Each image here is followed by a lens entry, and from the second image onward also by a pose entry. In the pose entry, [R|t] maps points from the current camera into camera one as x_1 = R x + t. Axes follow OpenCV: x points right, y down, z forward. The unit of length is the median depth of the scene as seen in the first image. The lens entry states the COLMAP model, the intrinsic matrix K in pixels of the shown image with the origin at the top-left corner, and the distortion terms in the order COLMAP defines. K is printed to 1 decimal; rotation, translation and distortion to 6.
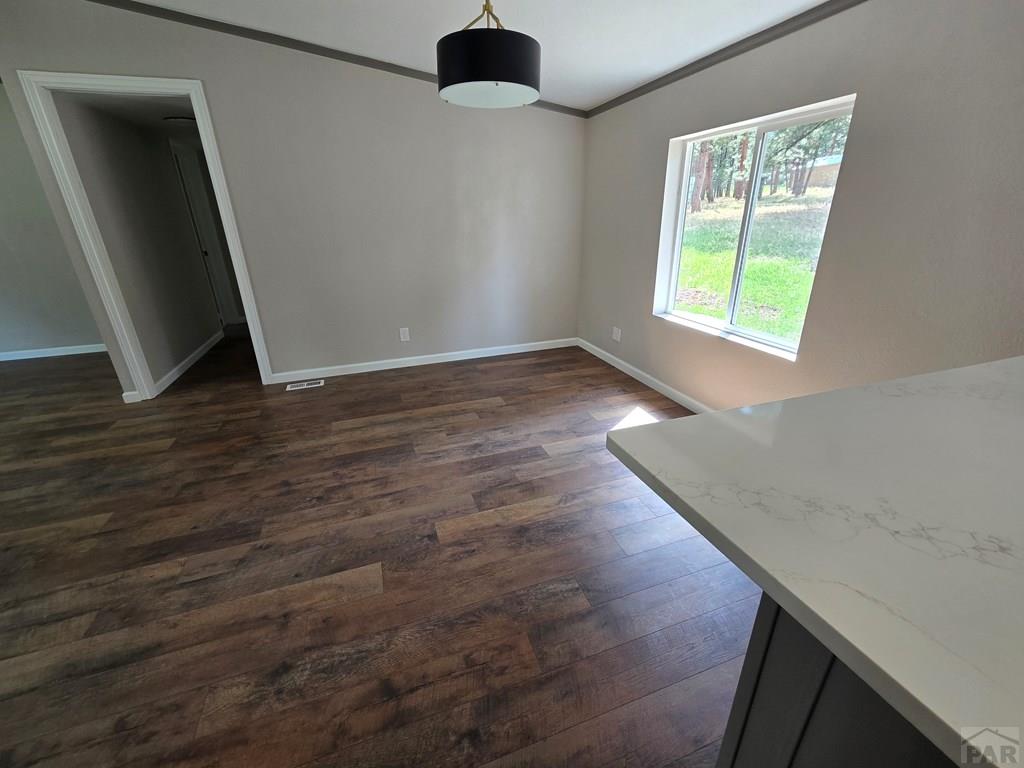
lens RADIAL K [[423.5, 0, 512.0], [0, 423.5, 384.0], [0, 0, 1]] dist [-0.003799, -0.000556]
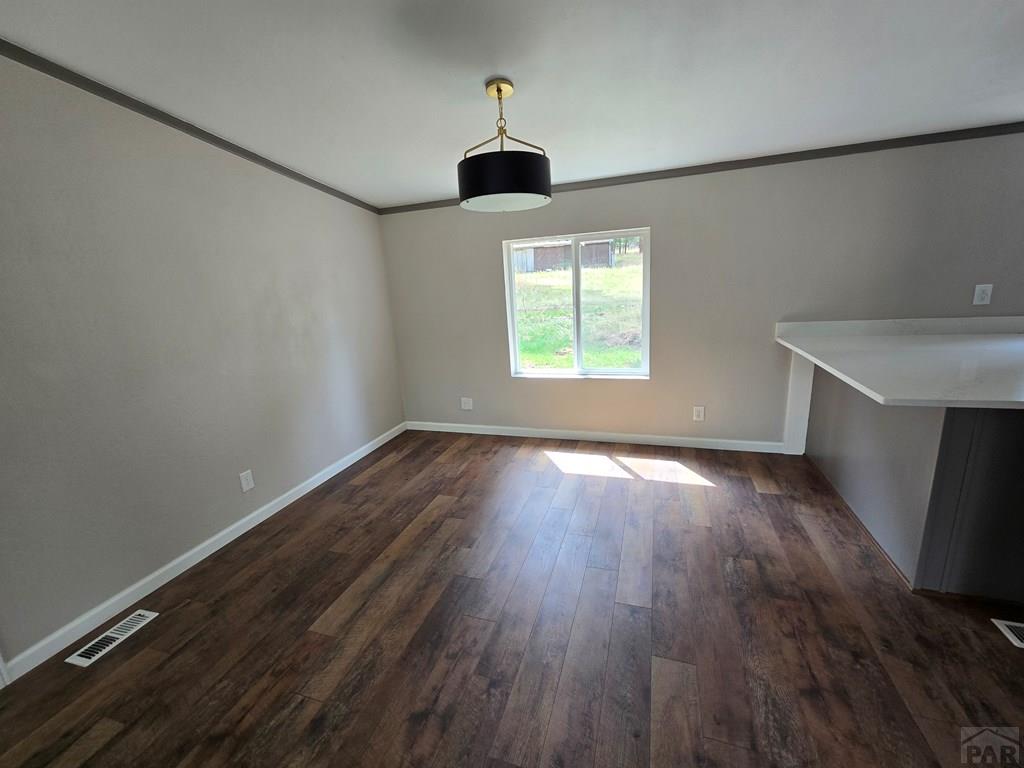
lens RADIAL K [[422.6, 0, 516.9], [0, 422.6, 381.9], [0, 0, 1]] dist [-0.001441, 0.000897]
pose [[0.605369, -0.206266, 0.768754, -0.744340], [0.340413, 0.940143, -0.015812, -0.164607], [-0.719477, 0.271267, 0.639349, 0.305169]]
